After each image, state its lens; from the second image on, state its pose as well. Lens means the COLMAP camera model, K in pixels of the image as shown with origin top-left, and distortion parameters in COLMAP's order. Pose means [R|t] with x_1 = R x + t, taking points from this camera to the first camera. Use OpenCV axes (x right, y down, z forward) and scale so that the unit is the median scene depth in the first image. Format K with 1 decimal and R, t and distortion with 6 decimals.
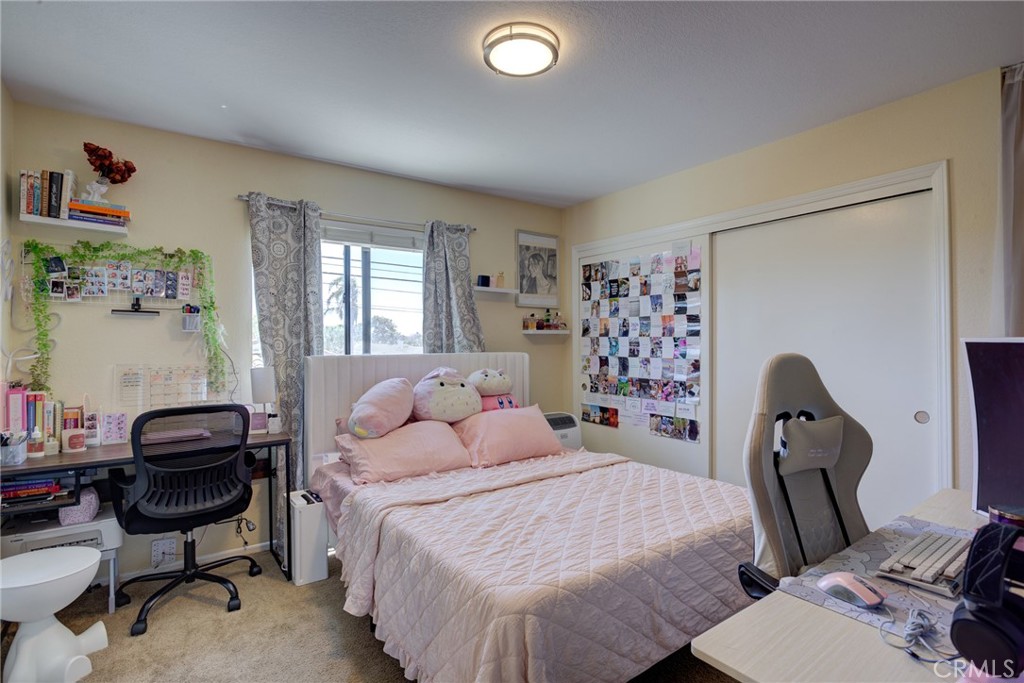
lens RADIAL K [[501.9, 0, 511.6], [0, 501.9, 340.1], [0, 0, 1]] dist [-0.016856, 0.003804]
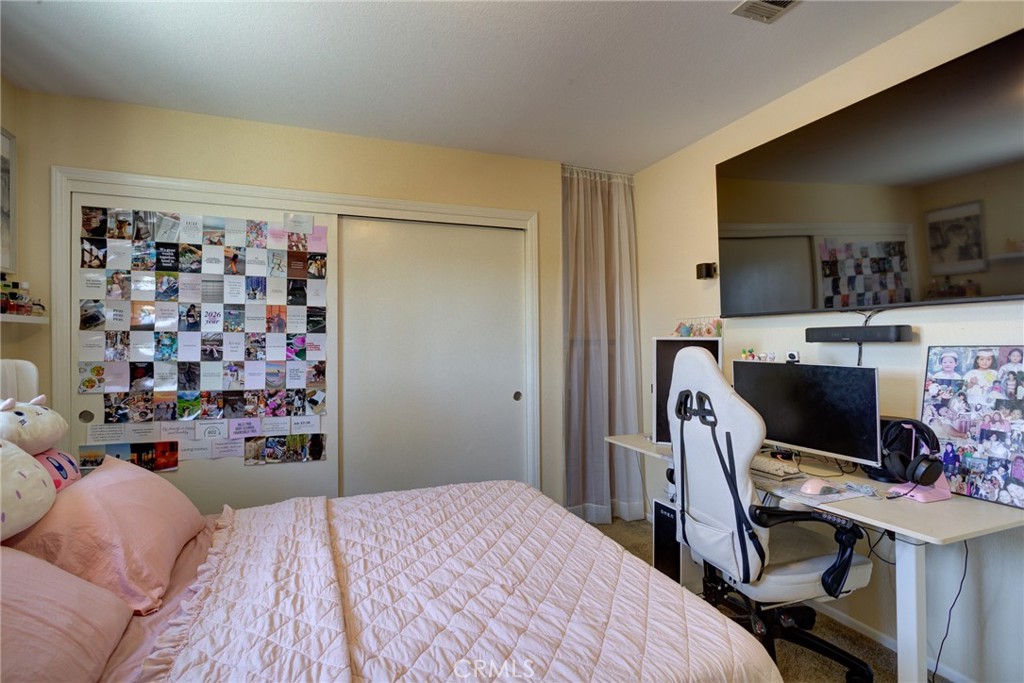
lens RADIAL K [[501.9, 0, 509.4], [0, 501.9, 341.2], [0, 0, 1]] dist [-0.016856, 0.003804]
pose [[0.254465, 0.007281, 0.967055, -0.314543], [-0.003934, 0.999971, -0.006494, 0.008923], [-0.967074, -0.002152, 0.254486, 0.421603]]
